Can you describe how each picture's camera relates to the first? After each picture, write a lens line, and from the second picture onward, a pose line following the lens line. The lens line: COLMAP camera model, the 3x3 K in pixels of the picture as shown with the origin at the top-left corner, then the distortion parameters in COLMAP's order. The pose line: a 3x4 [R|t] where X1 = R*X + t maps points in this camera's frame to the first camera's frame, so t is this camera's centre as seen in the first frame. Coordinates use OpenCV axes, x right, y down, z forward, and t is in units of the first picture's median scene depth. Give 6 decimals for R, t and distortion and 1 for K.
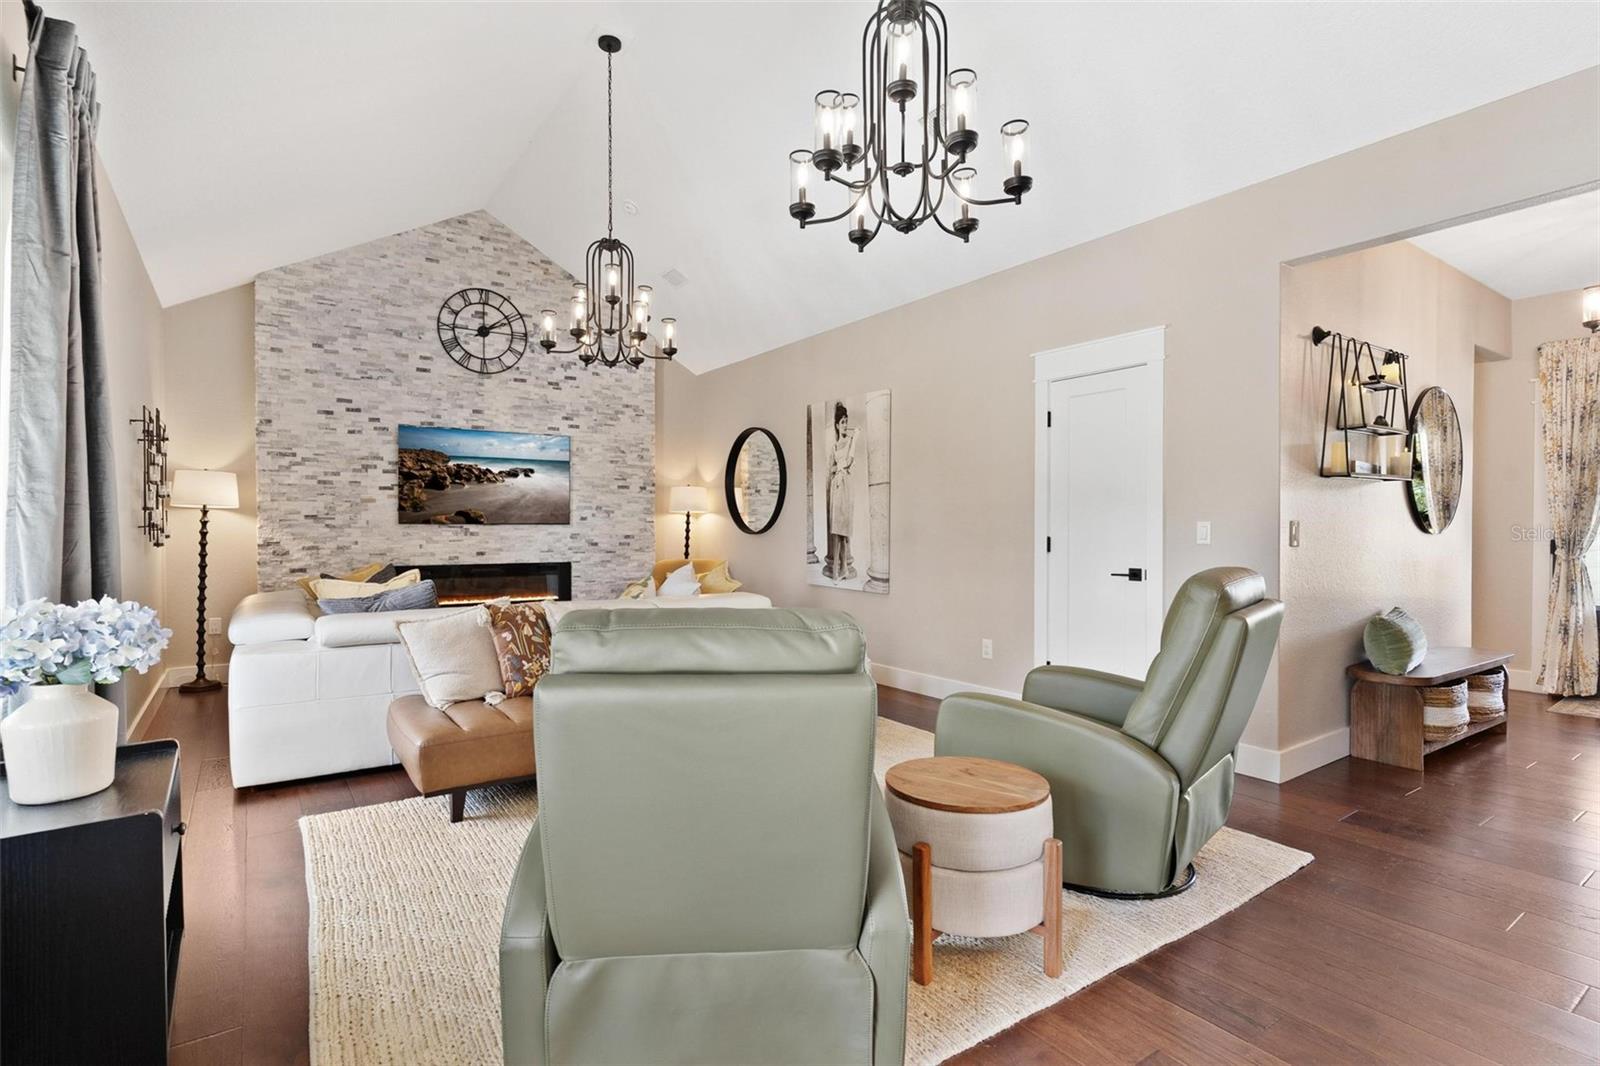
lens RADIAL K [[774.3, 0, 792.8], [0, 774.3, 533.9], [0, 0, 1]] dist [0.000904, 0.000235]
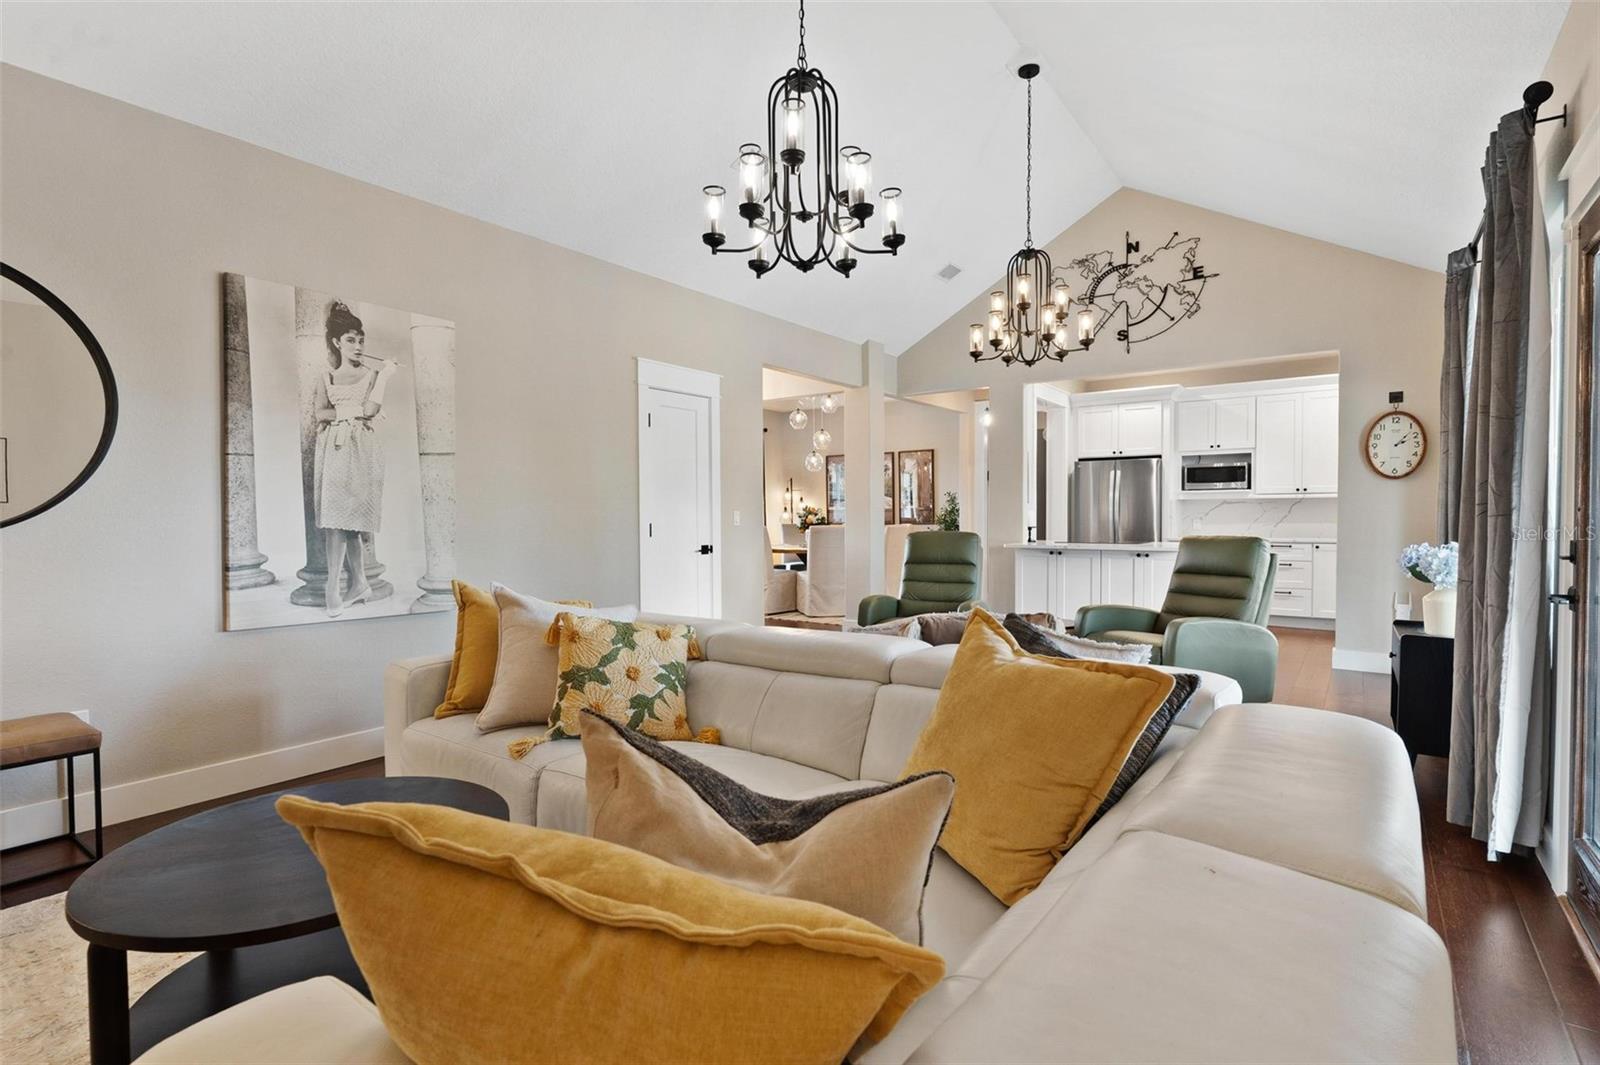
lens RADIAL K [[774.3, 0, 807.8], [0, 774.3, 532.4], [0, 0, 1]] dist [0.000904, 0.000235]
pose [[-0.345207, -0.020039, 0.938313, -0.584096], [0.011770, 0.999601, 0.025678, -0.007334], [-0.938453, 0.019909, -0.344834, 0.831539]]
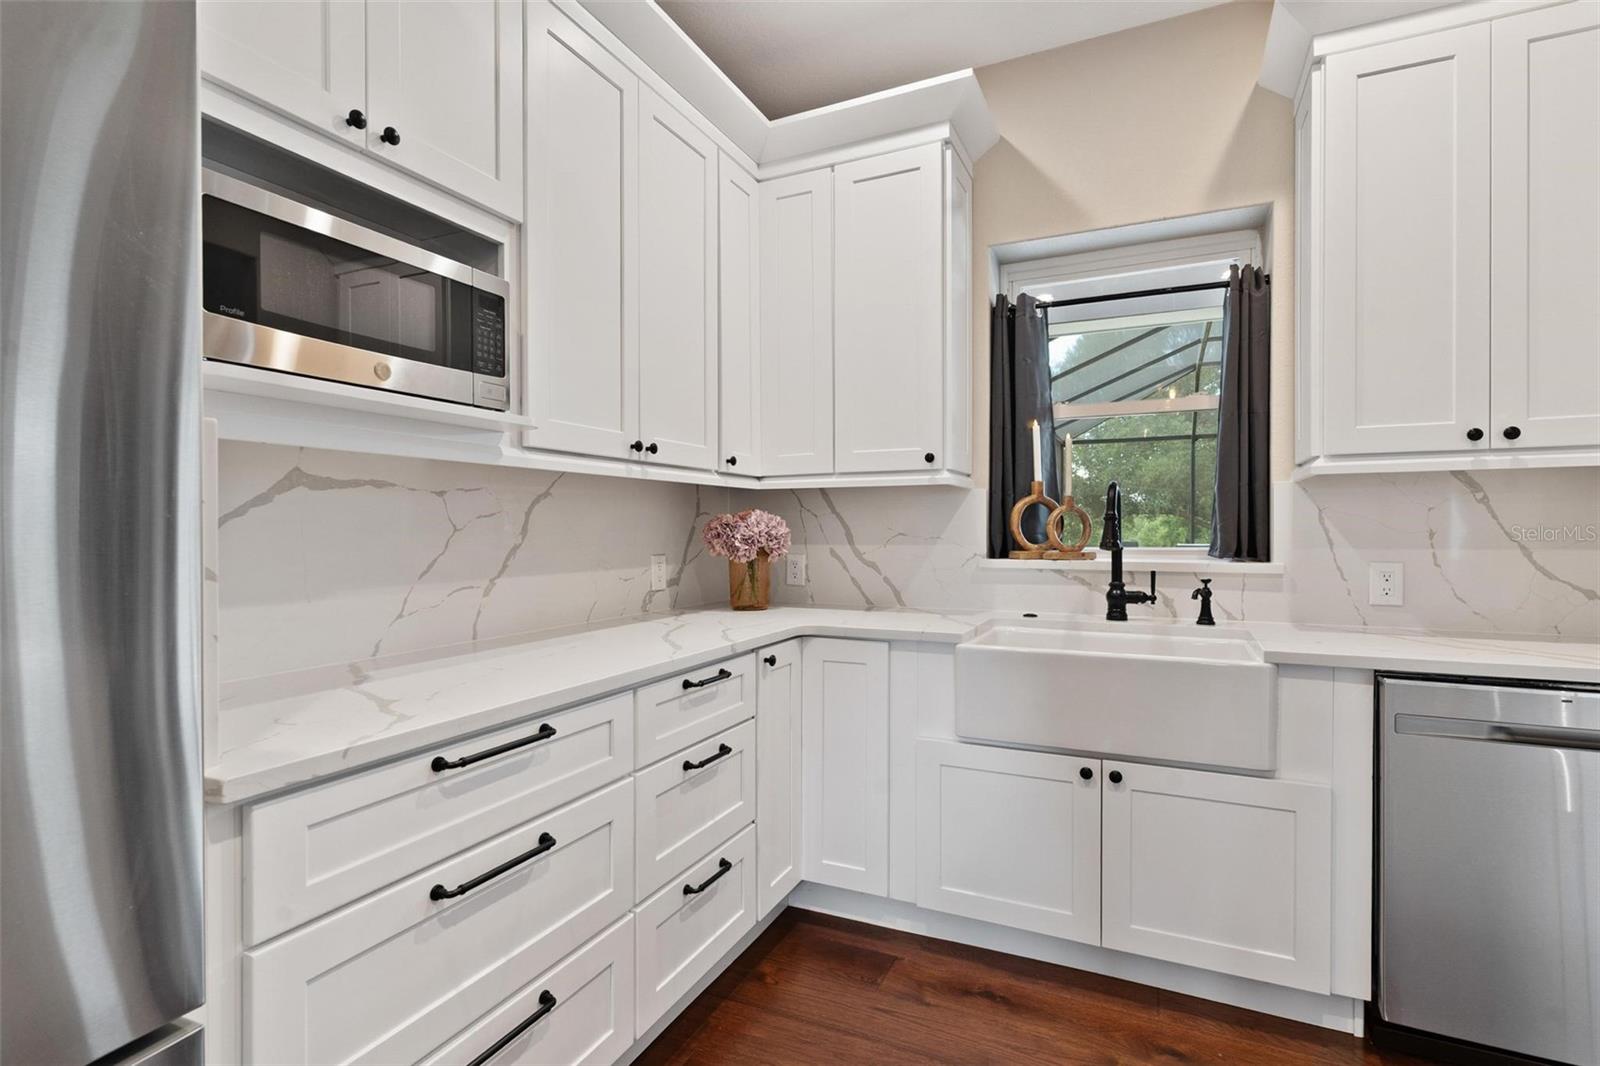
lens RADIAL K [[774.3, 0, 796.5], [0, 774.3, 535.3], [0, 0, 1]] dist [0.000904, 0.000235]
pose [[-0.864491, 0.006907, -0.502601, 0.433824], [-0.000402, 0.999896, 0.014434, -0.002601], [0.502648, 0.012681, -0.864398, -0.040148]]
